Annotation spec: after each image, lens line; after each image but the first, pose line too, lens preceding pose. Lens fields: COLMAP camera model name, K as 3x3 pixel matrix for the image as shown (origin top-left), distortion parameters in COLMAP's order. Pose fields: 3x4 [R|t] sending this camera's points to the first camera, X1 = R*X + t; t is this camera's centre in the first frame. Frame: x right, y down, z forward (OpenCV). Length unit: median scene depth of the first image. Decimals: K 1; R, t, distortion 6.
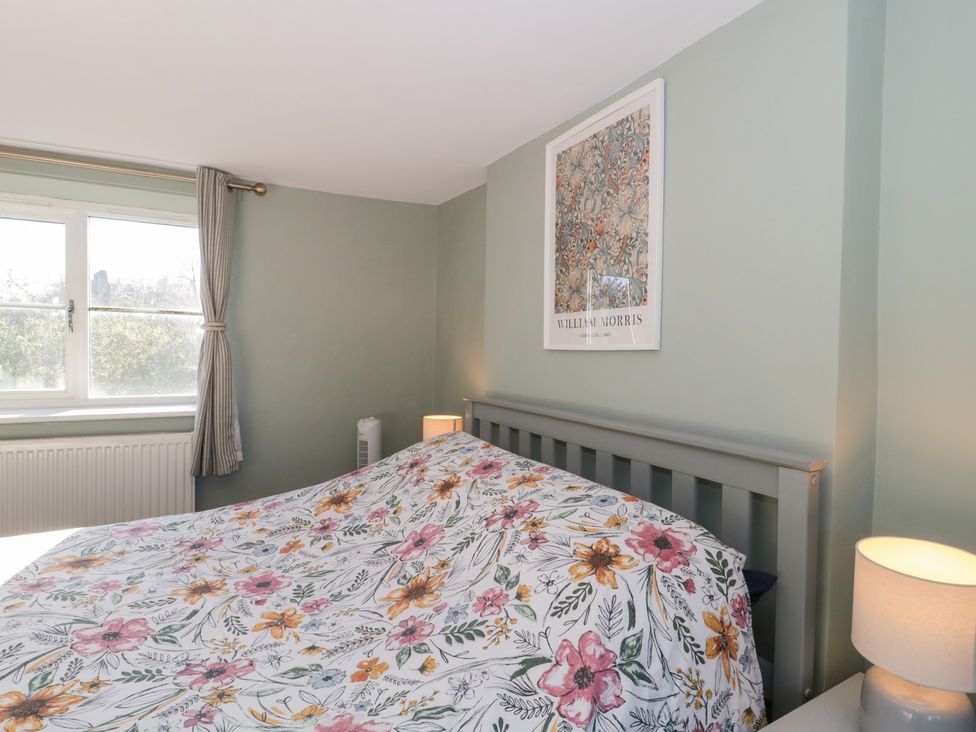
lens RADIAL K [[520.5, 0, 490.1], [0, 520.5, 363.0], [0, 0, 1]] dist [0.005267, -0.015936]
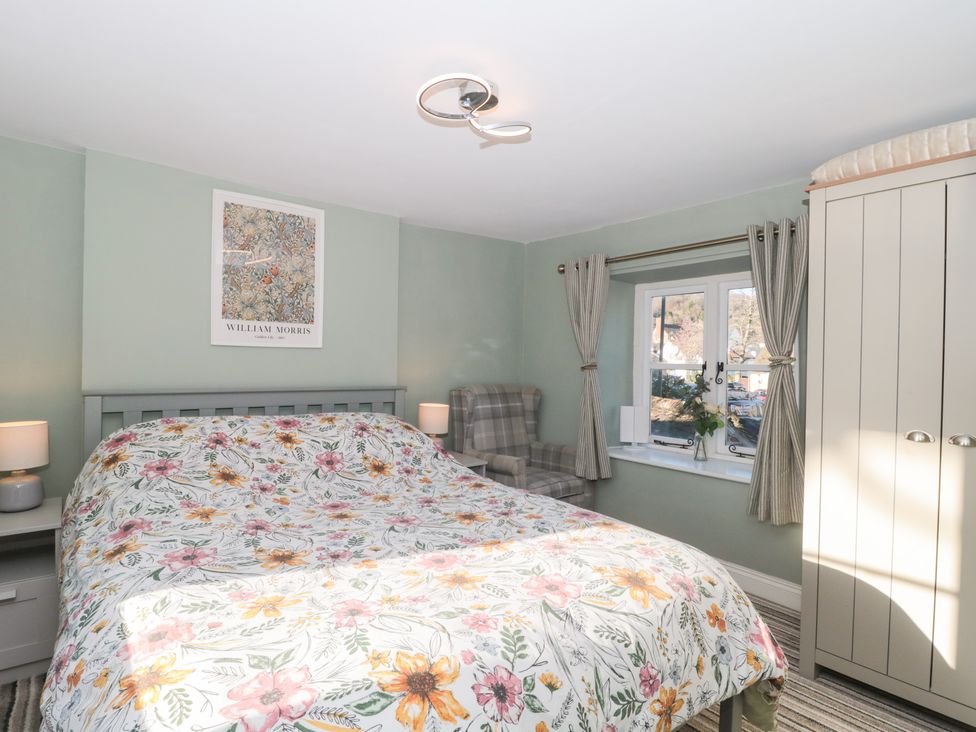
lens RADIAL K [[498.9, 0, 479.7], [0, 498.9, 361.0], [0, 0, 1]] dist [0.001295, -0.013697]
pose [[-0.148428, -0.021399, 0.988692, -1.756810], [-0.000473, 0.999767, 0.021568, -0.018095], [-0.988923, 0.002734, -0.148404, 0.744068]]
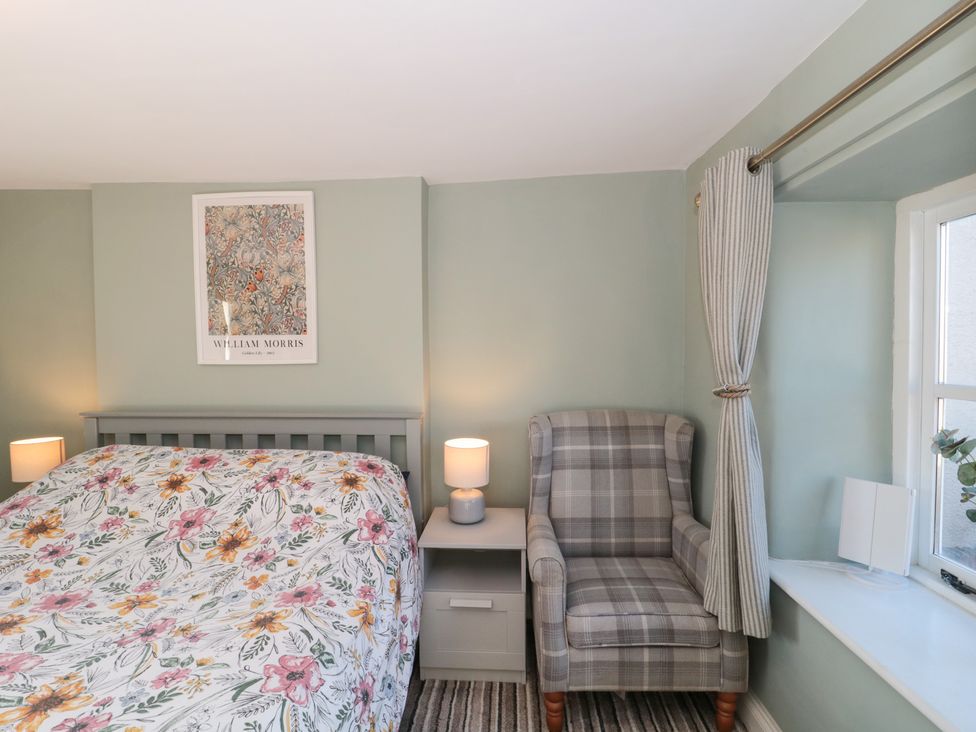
lens RADIAL K [[508.1, 0, 484.9], [0, 508.1, 361.5], [0, 0, 1]] dist [0.005424, -0.015368]
pose [[0.535434, -0.044879, 0.843384, -0.763267], [0.035062, 0.998907, 0.030895, -0.065551], [-0.843849, 0.013028, 0.536423, -0.279196]]
